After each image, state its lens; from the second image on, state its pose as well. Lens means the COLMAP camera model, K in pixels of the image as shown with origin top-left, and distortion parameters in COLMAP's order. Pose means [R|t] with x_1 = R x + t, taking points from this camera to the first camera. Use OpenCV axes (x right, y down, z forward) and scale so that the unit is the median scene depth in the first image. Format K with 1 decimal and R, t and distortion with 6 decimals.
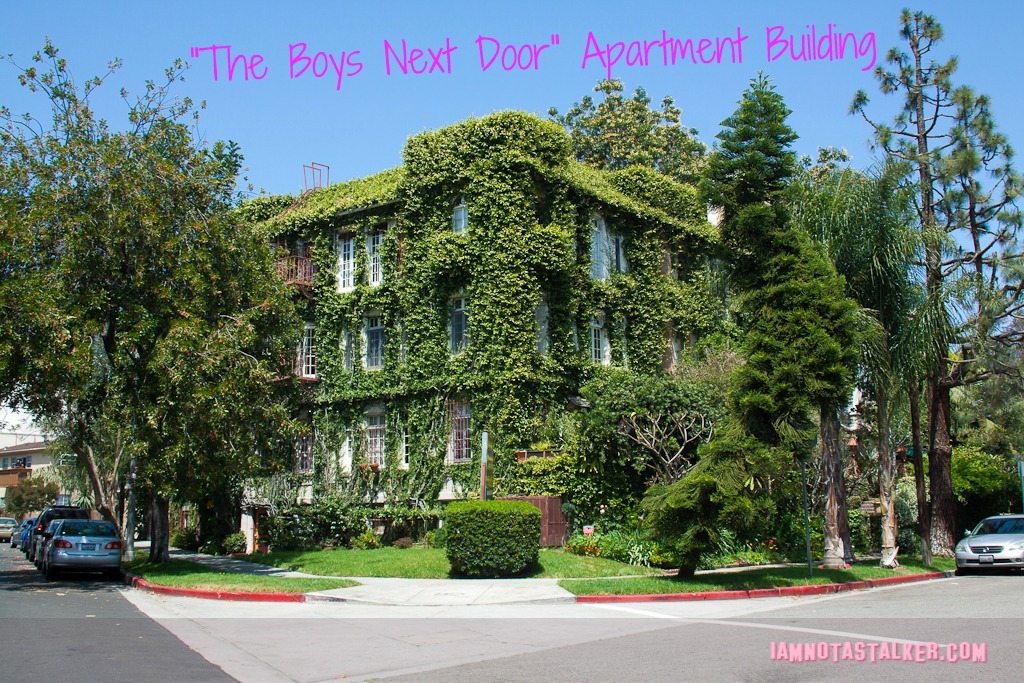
lens RADIAL K [[1155.7, 0, 508.6], [0, 1155.7, 342.5], [0, 0, 1]] dist [-0.007776, 0.000000]
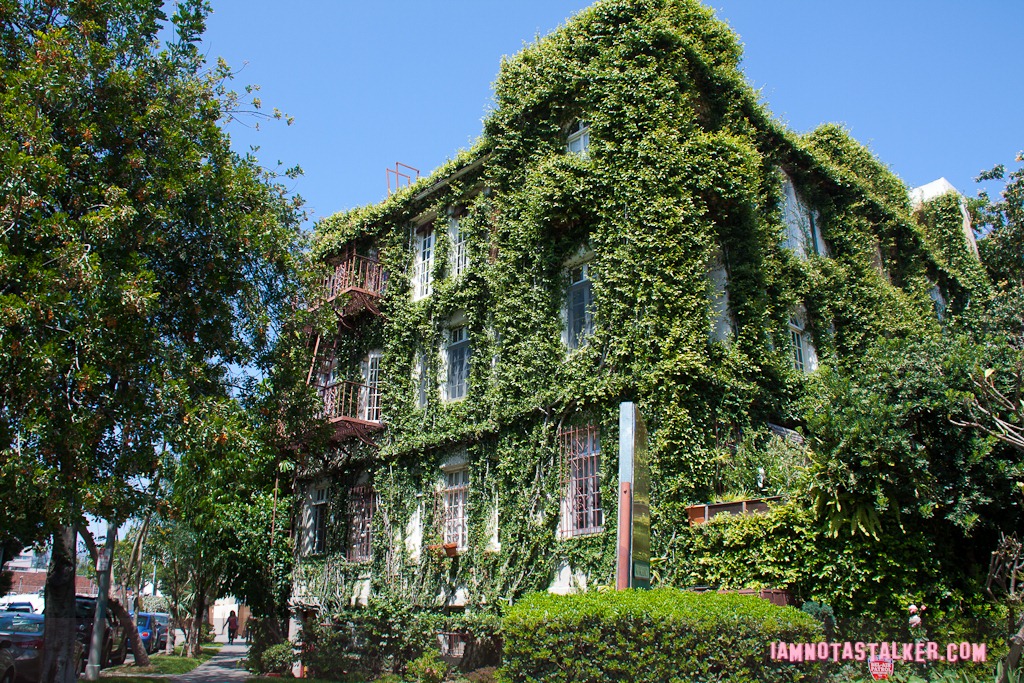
lens RADIAL K [[869.6, 0, 505.9], [0, 869.6, 340.4], [0, 0, 1]] dist [-0.175558, 0.071491]
pose [[0.987958, -0.030427, -0.151704, -0.012783], [0.003650, 0.984784, -0.173747, 0.084108], [0.154682, 0.171101, 0.973035, 0.574040]]
